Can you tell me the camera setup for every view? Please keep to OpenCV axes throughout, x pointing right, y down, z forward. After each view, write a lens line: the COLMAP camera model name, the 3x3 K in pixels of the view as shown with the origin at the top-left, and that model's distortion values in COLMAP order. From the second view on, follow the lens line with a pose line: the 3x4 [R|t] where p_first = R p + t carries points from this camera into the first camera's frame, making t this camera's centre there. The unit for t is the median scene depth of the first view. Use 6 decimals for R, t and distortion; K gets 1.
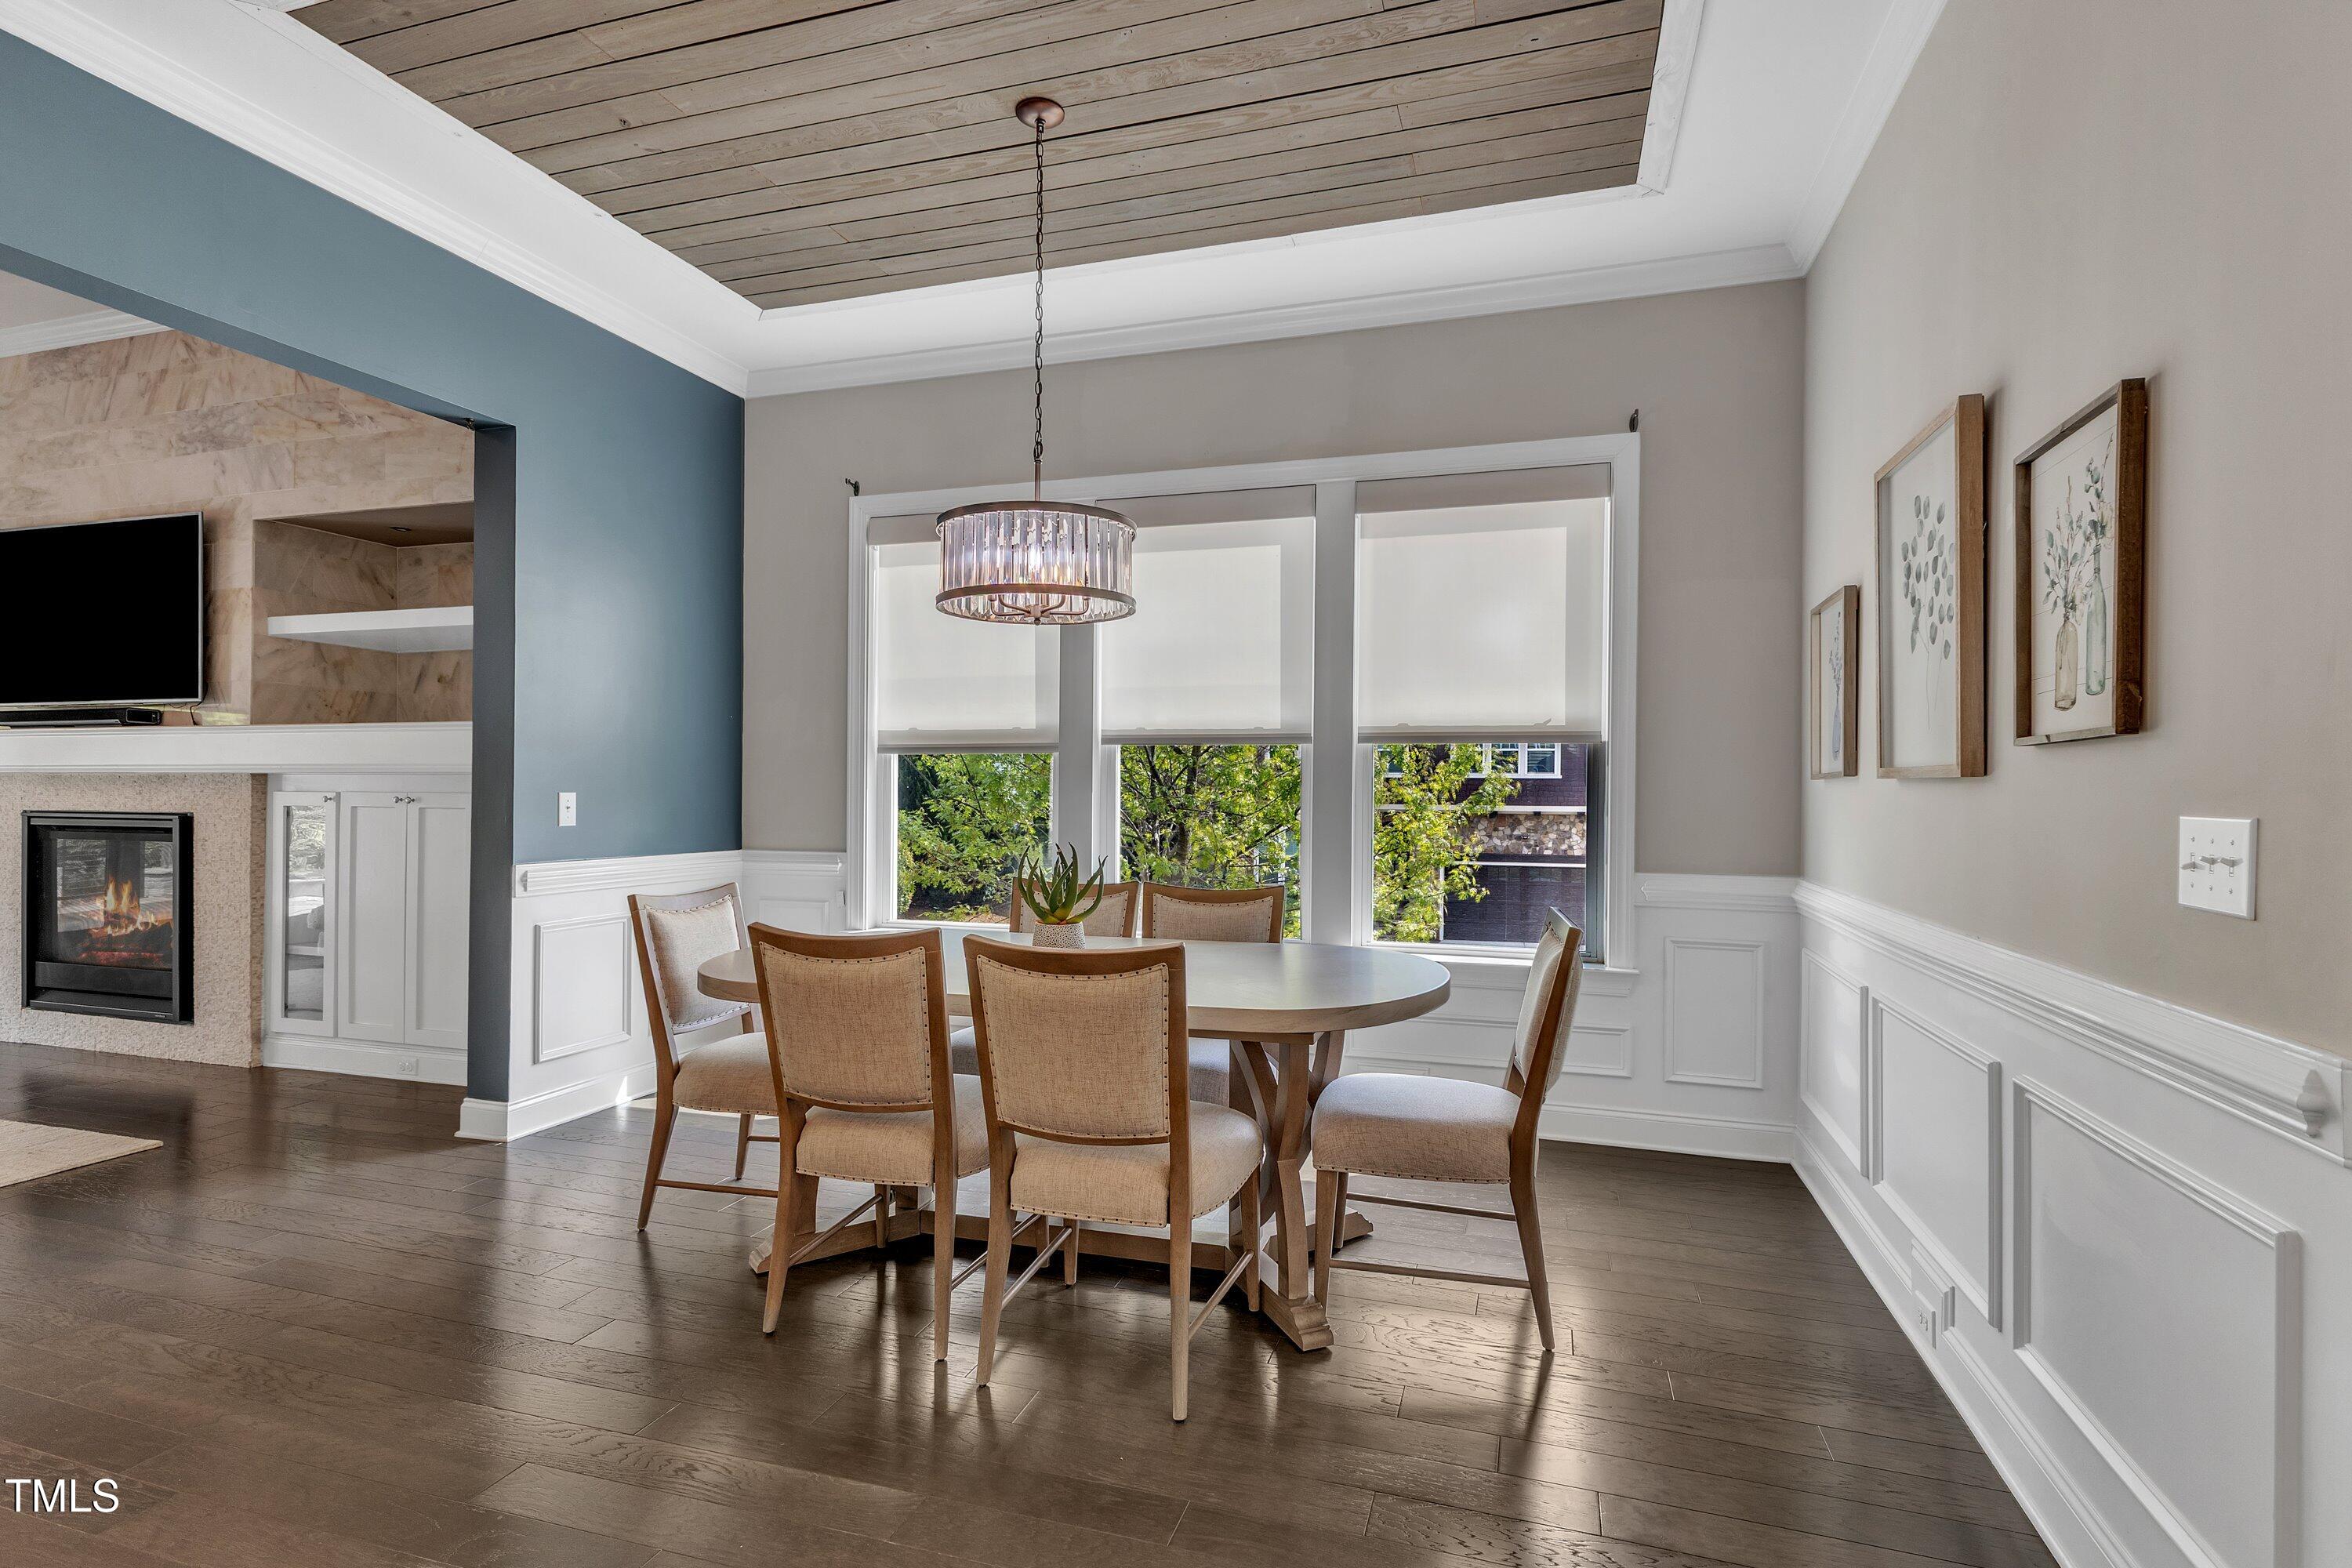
lens RADIAL K [[1156.4, 0, 1171.1], [0, 1156.4, 796.5], [0, 0, 1]] dist [0.014431, -0.004328]
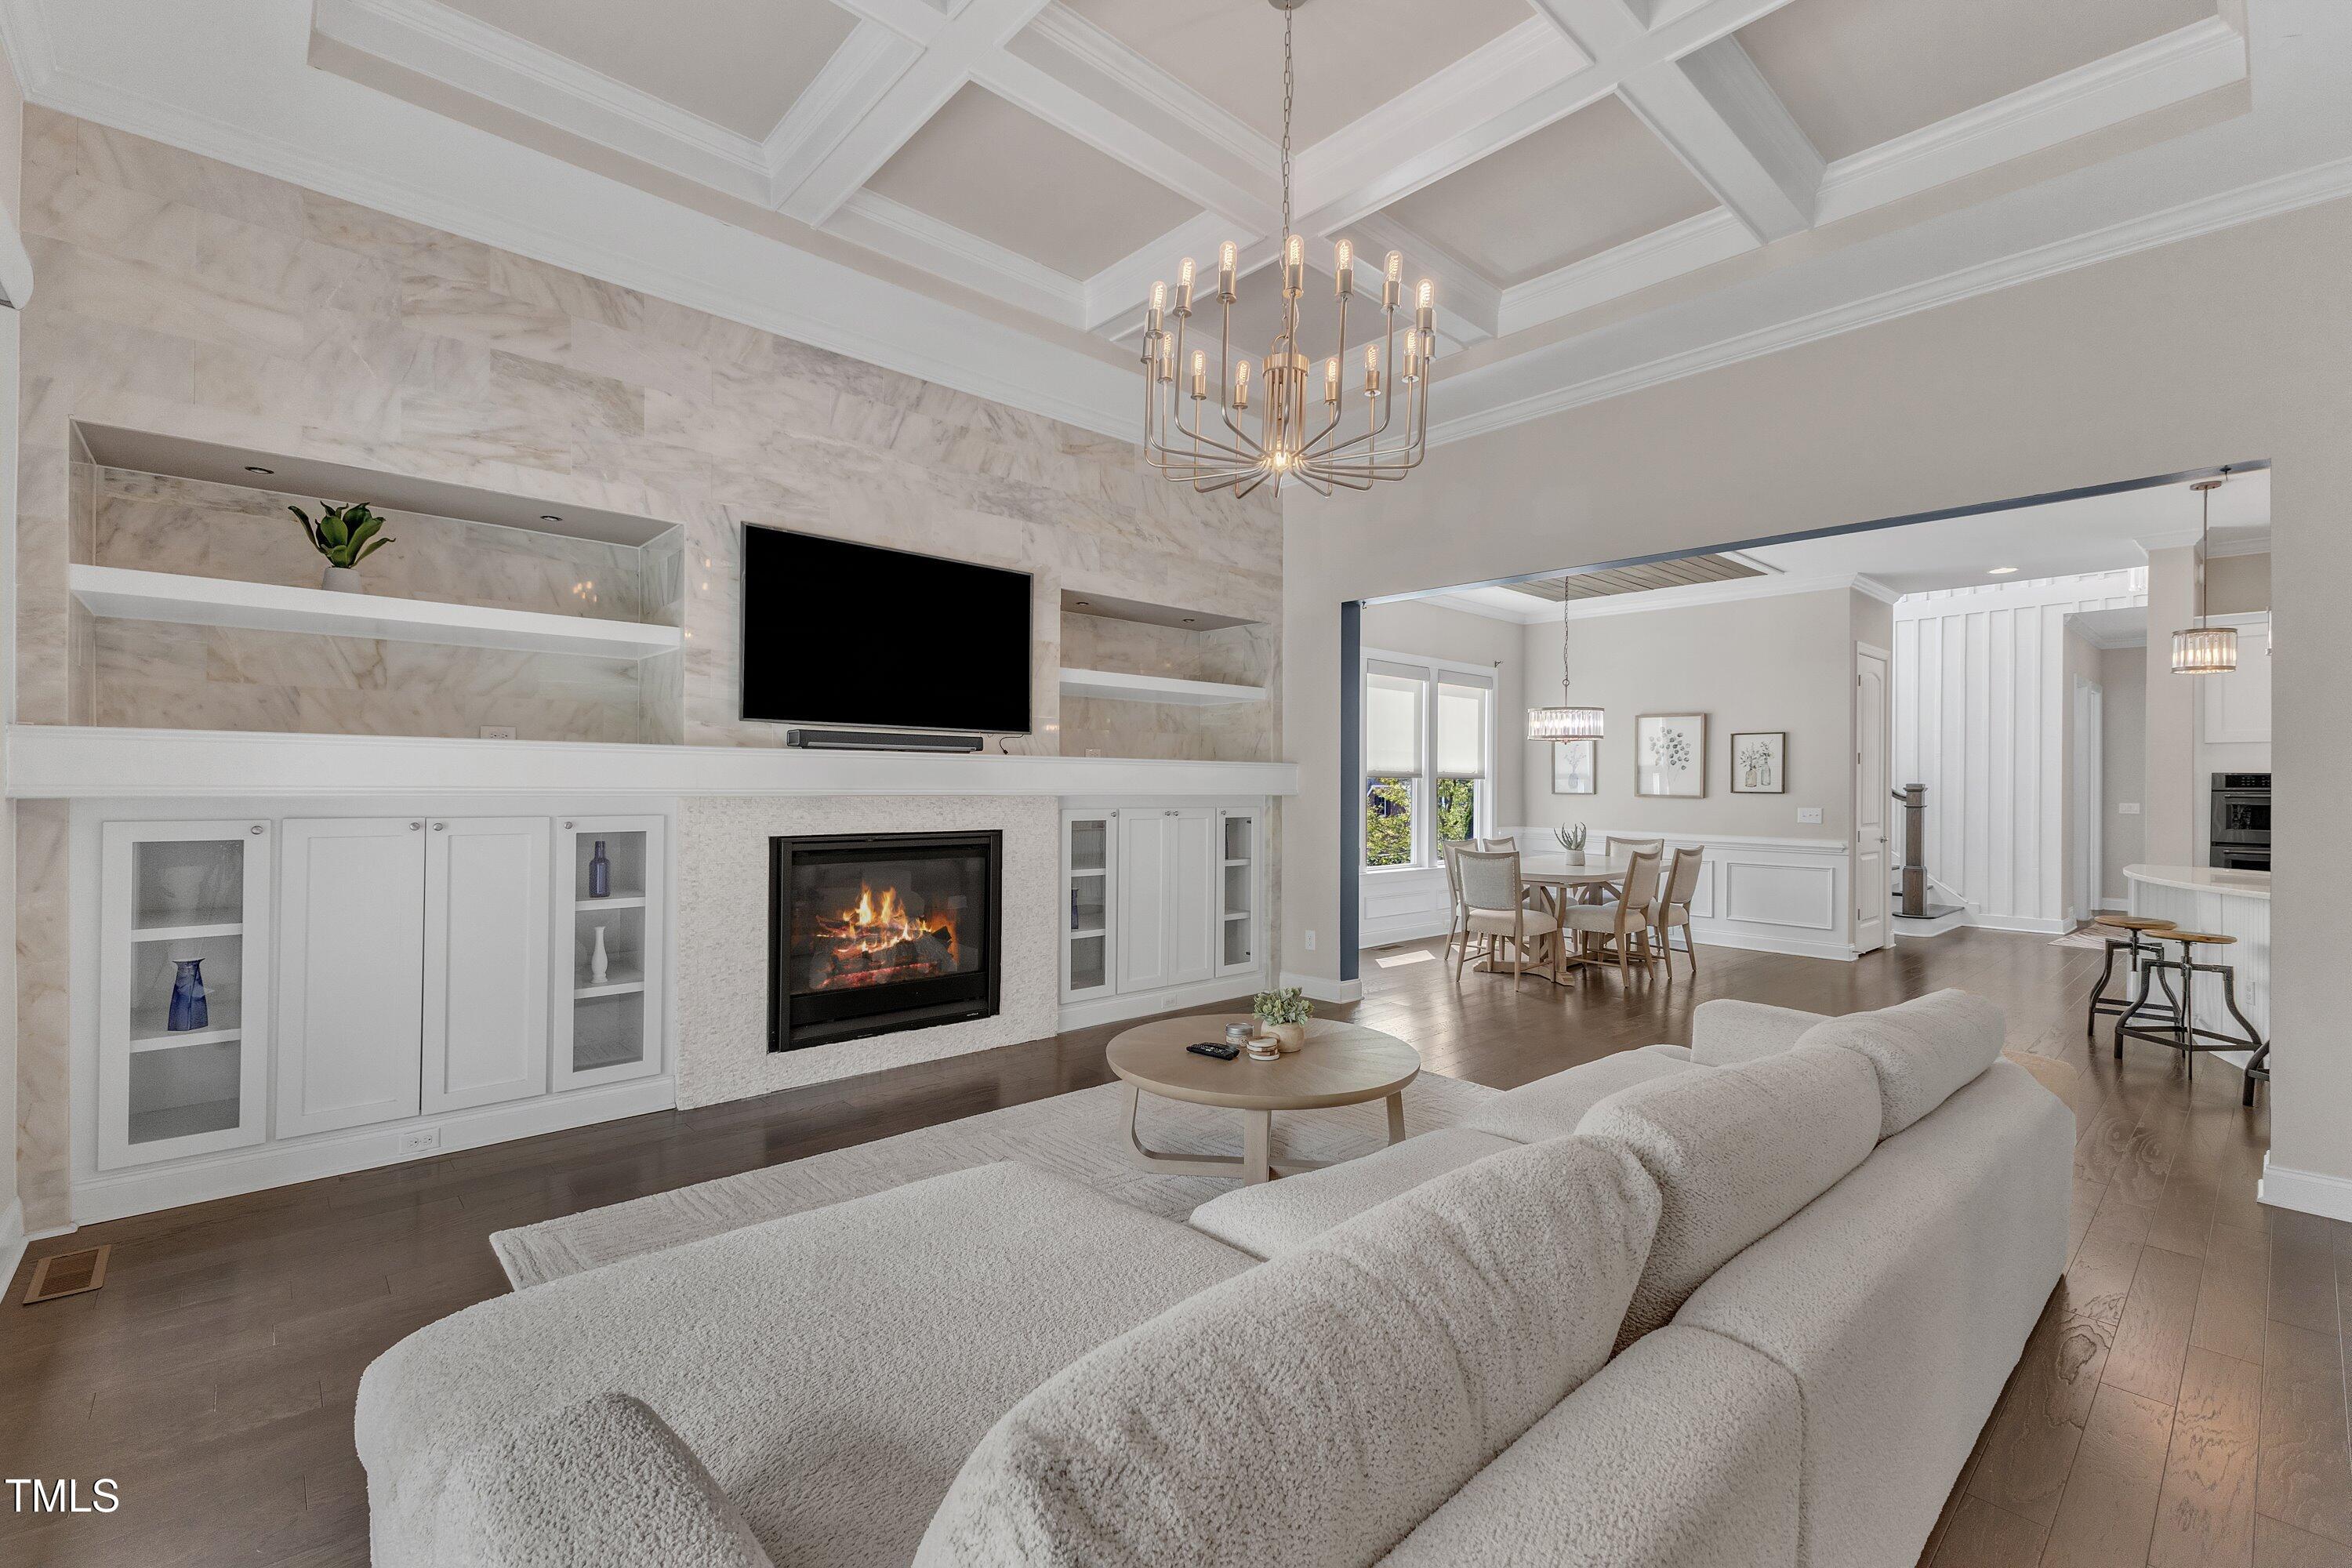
lens RADIAL K [[1022.1, 0, 1186.1], [0, 1022.1, 780.9], [0, 0, 1]] dist [0.011146, -0.002321]
pose [[0.489128, -0.001733, 0.872210, -1.684789], [-0.004679, 0.999978, 0.004611, -0.040904], [-0.872200, -0.006336, 0.489109, 0.363090]]
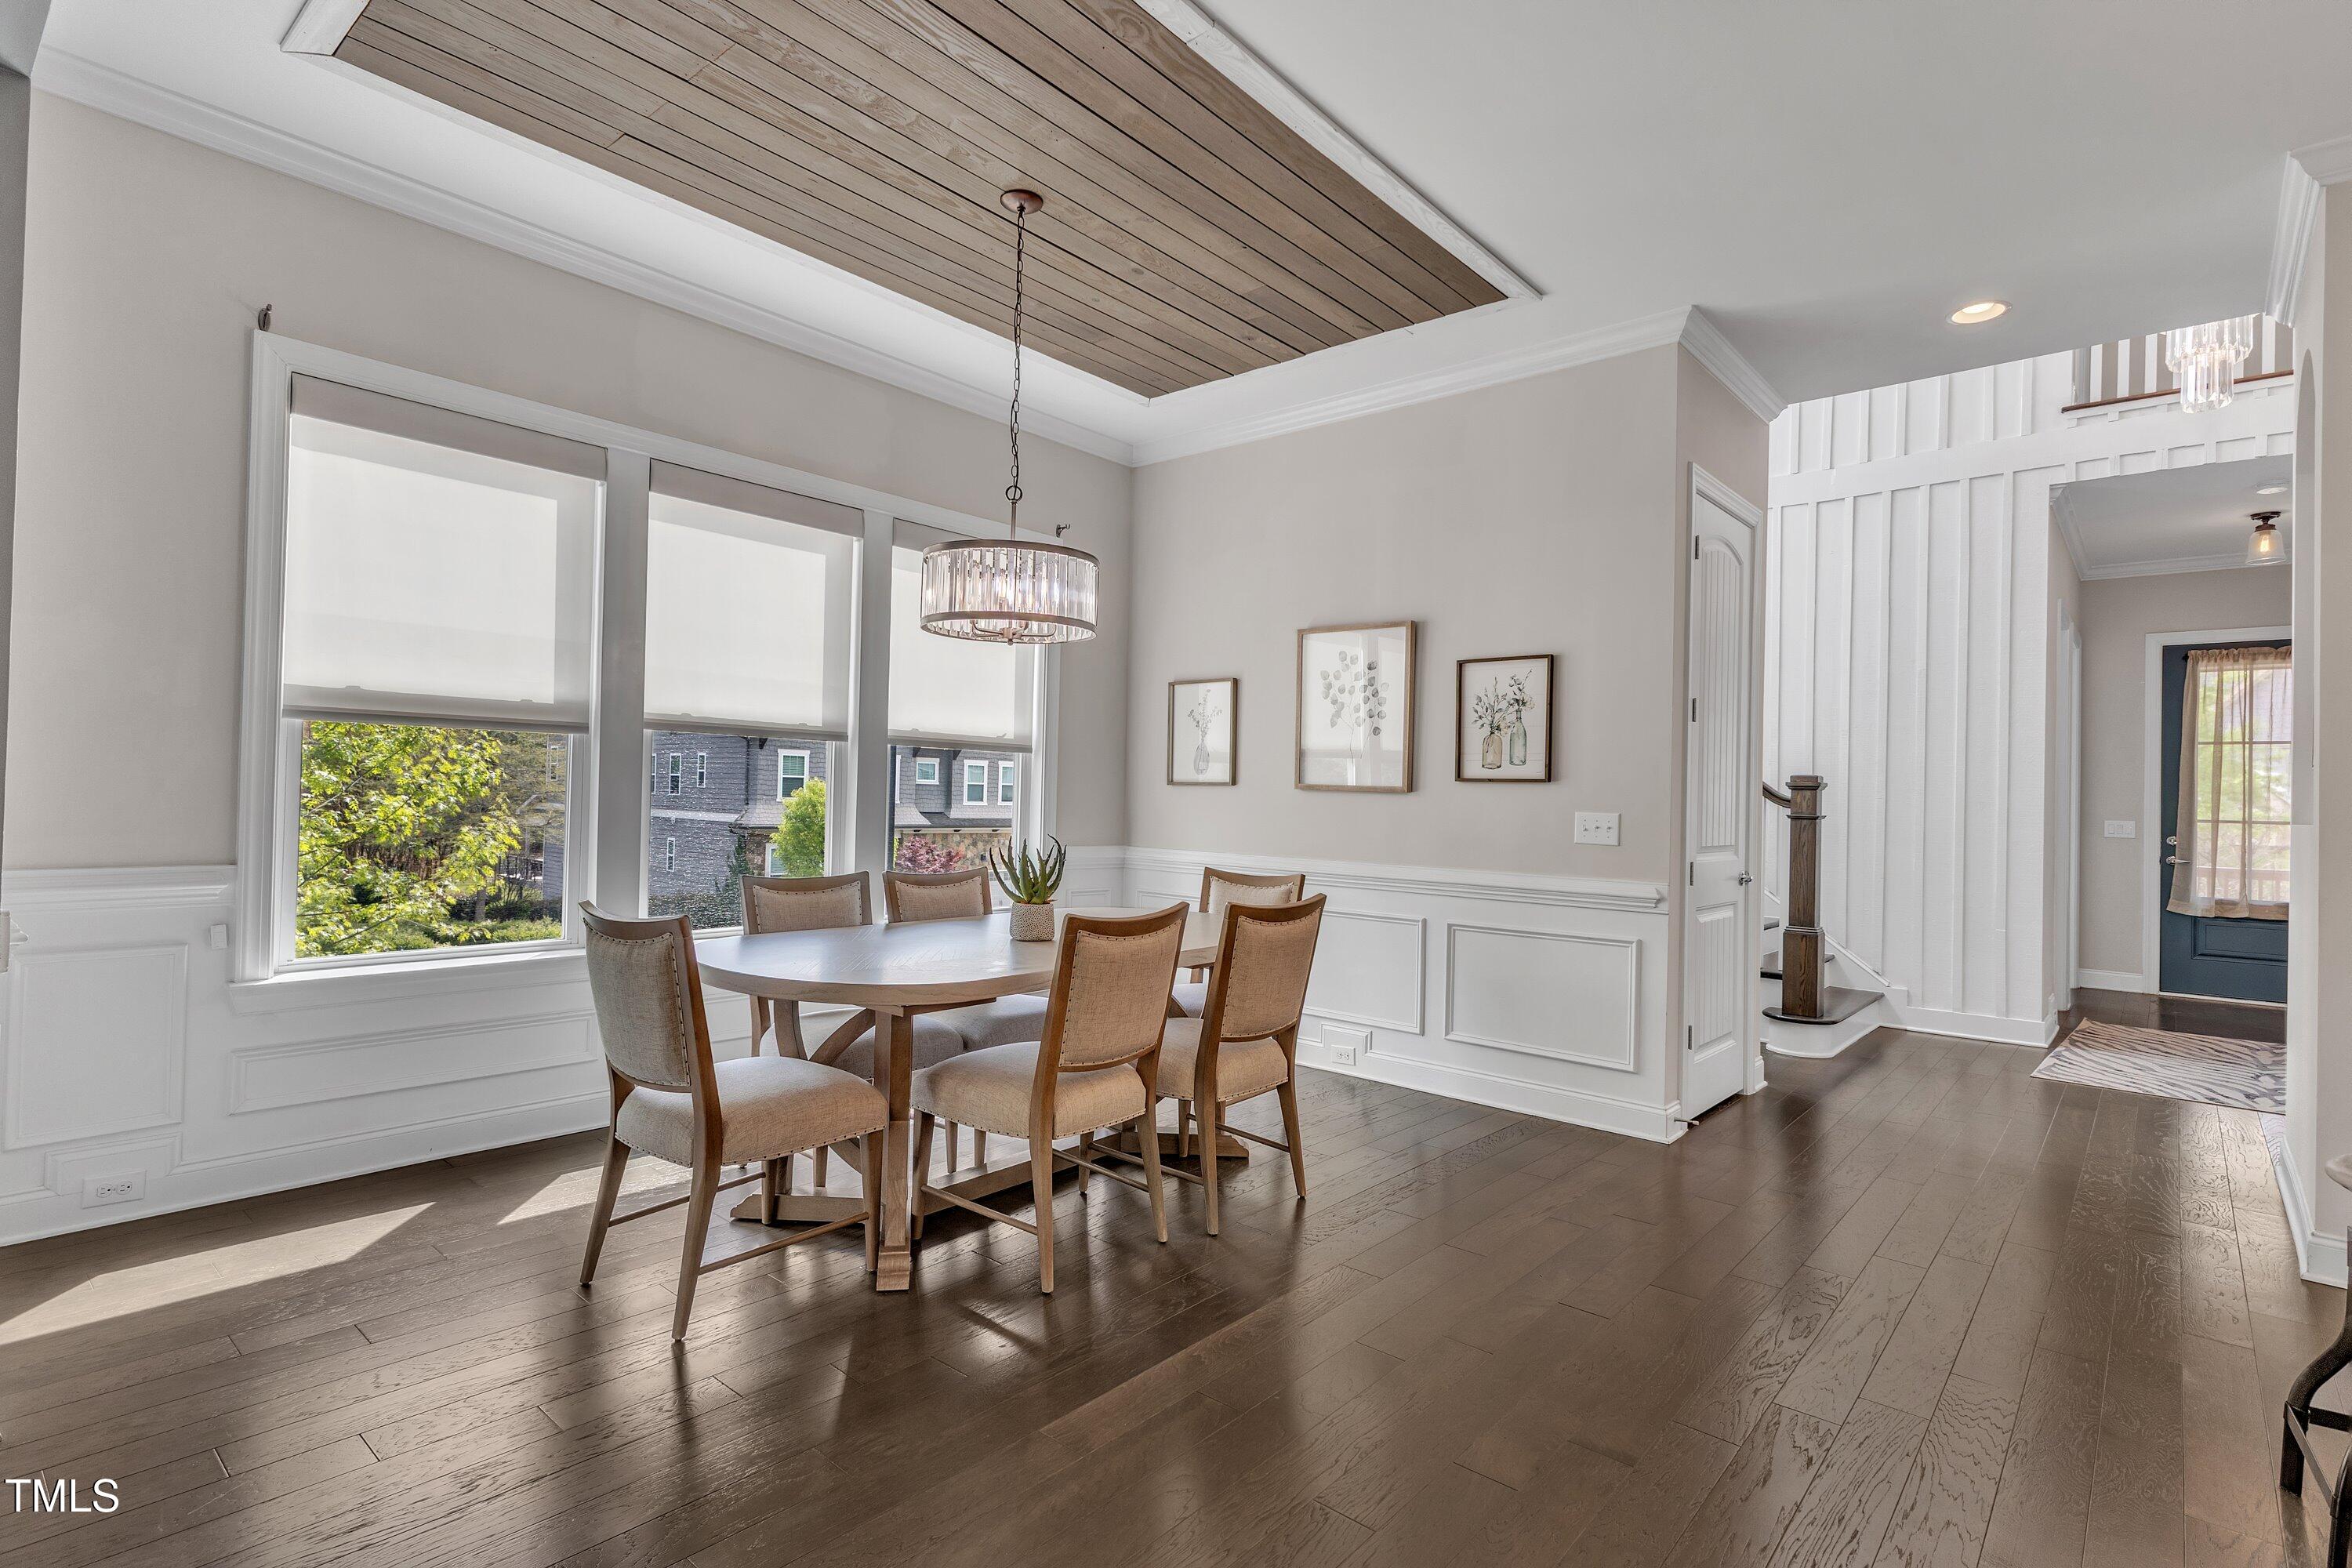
lens RADIAL K [[1156.4, 0, 1186.9], [0, 1156.4, 780.5], [0, 0, 1]] dist [0.014431, -0.004328]
pose [[0.382420, 0.012915, 0.923898, -0.689403], [-0.021647, 0.999753, -0.005015, -0.008045], [-0.923735, -0.018082, 0.382605, 0.244865]]
